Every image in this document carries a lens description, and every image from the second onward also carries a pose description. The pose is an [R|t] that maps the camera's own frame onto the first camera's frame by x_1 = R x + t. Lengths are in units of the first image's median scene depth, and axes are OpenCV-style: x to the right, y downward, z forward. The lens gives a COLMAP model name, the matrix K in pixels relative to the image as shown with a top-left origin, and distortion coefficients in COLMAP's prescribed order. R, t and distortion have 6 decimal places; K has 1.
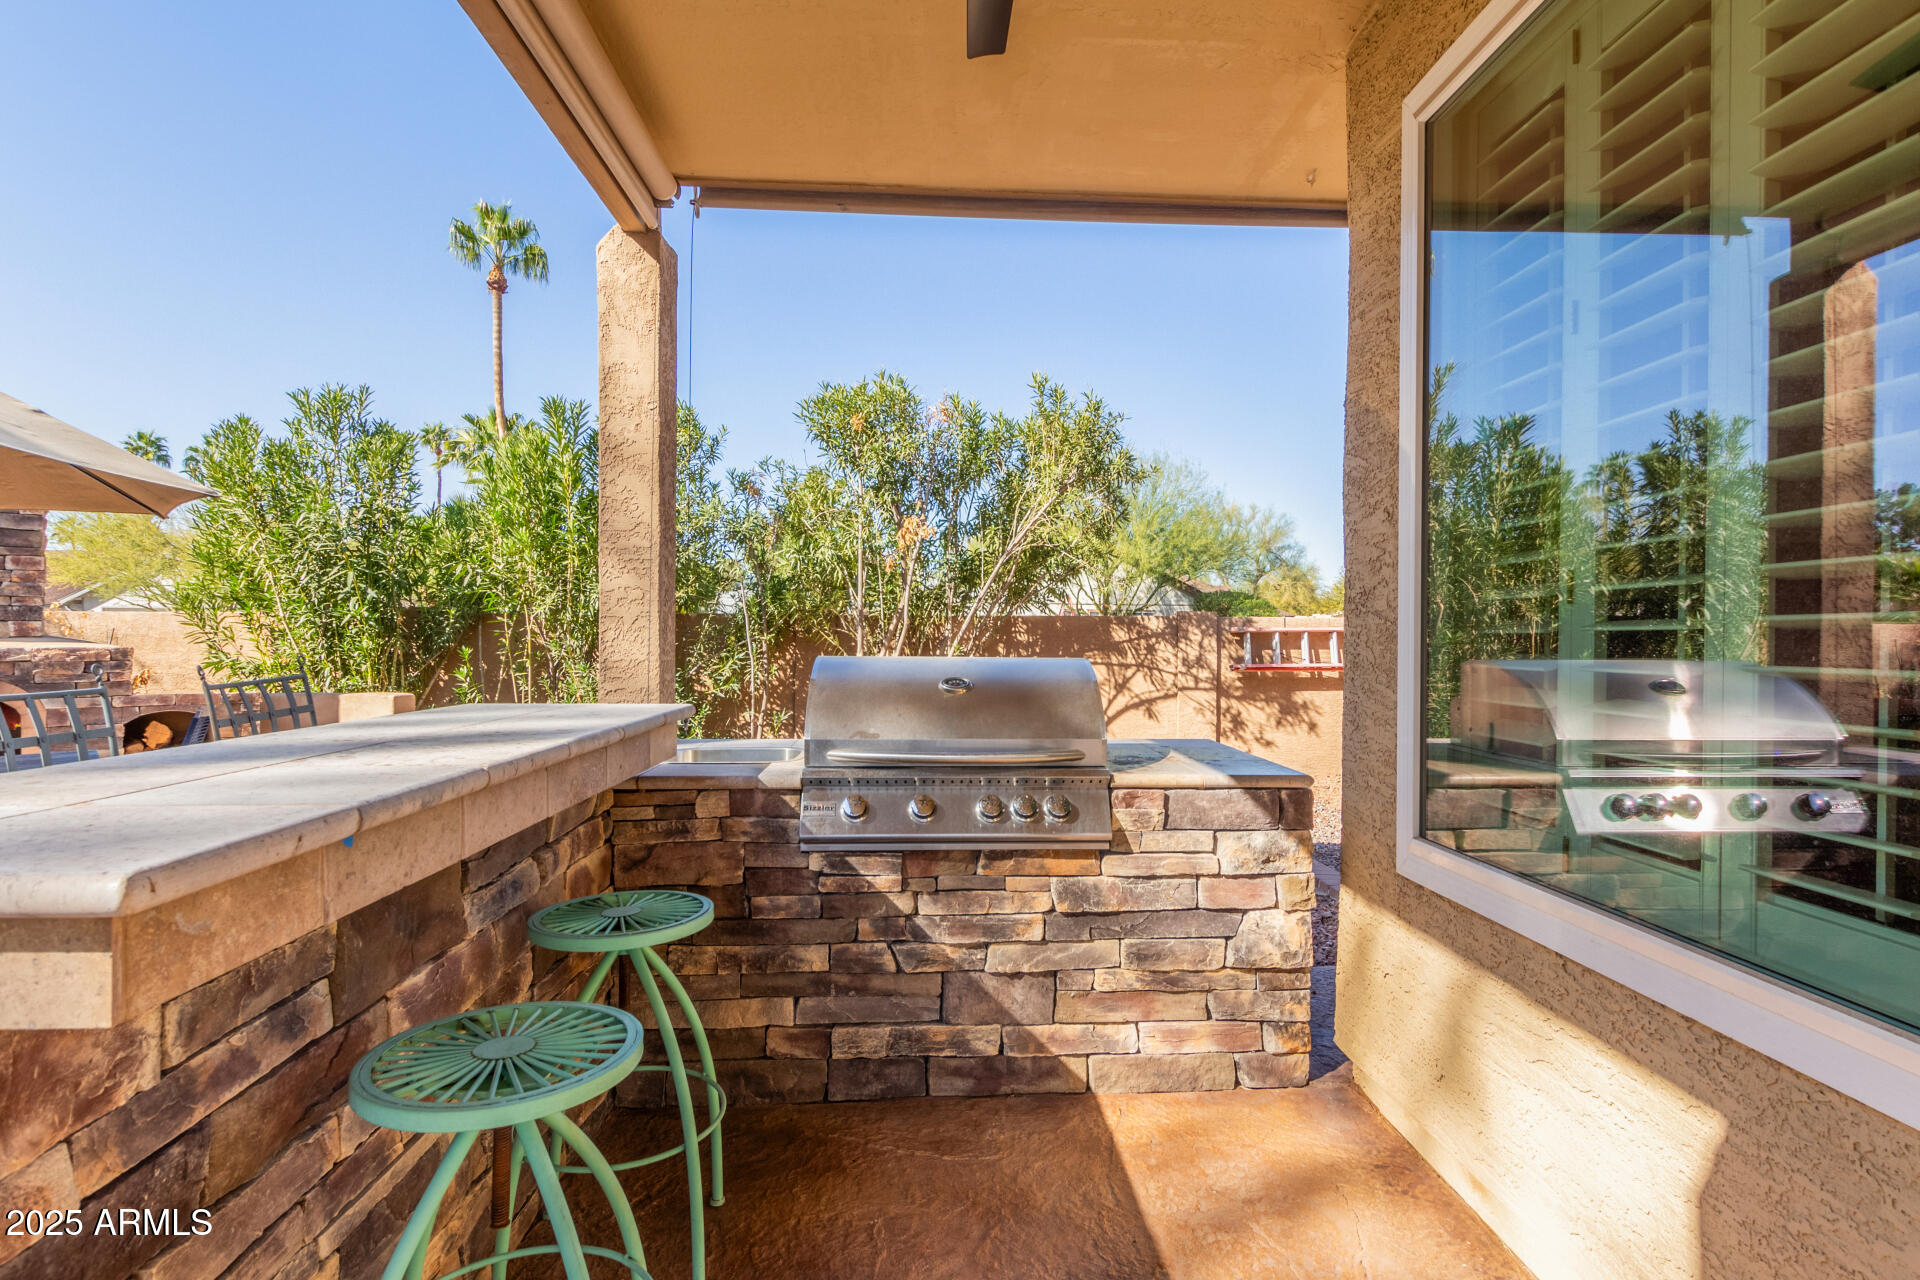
lens RADIAL K [[930.3, 0, 964.6], [0, 930.3, 647.3], [0, 0, 1]] dist [0.012652, -0.000574]
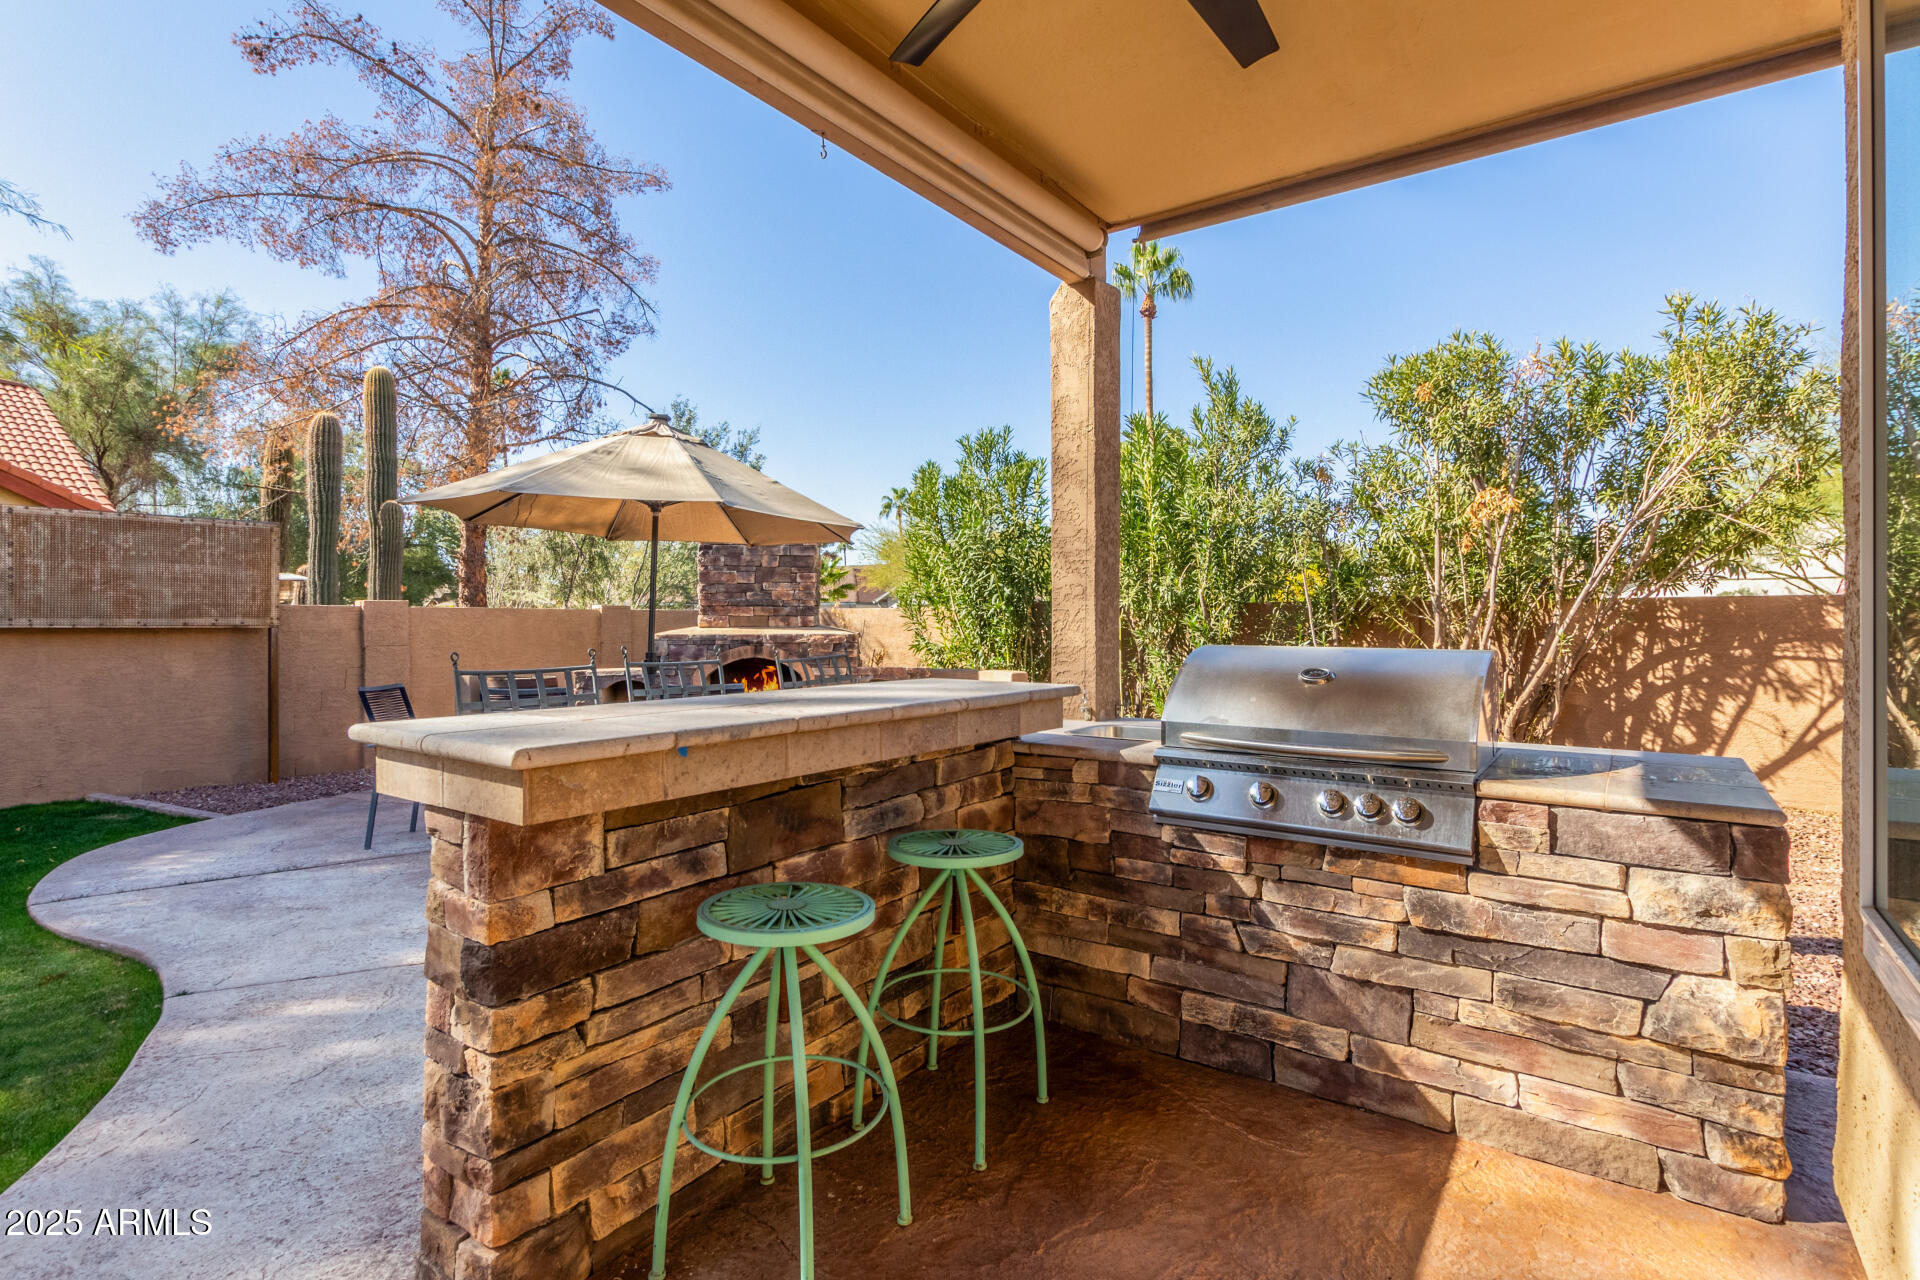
lens RADIAL K [[923.0, 0, 980.4], [0, 923.0, 629.1], [0, 0, 1]] dist [0.011882, -0.000728]
pose [[0.786690, -0.000228, -0.617349, 0.327150], [-0.003184, 0.999985, -0.004427, -0.003490], [0.617340, 0.005448, 0.786677, 0.013173]]
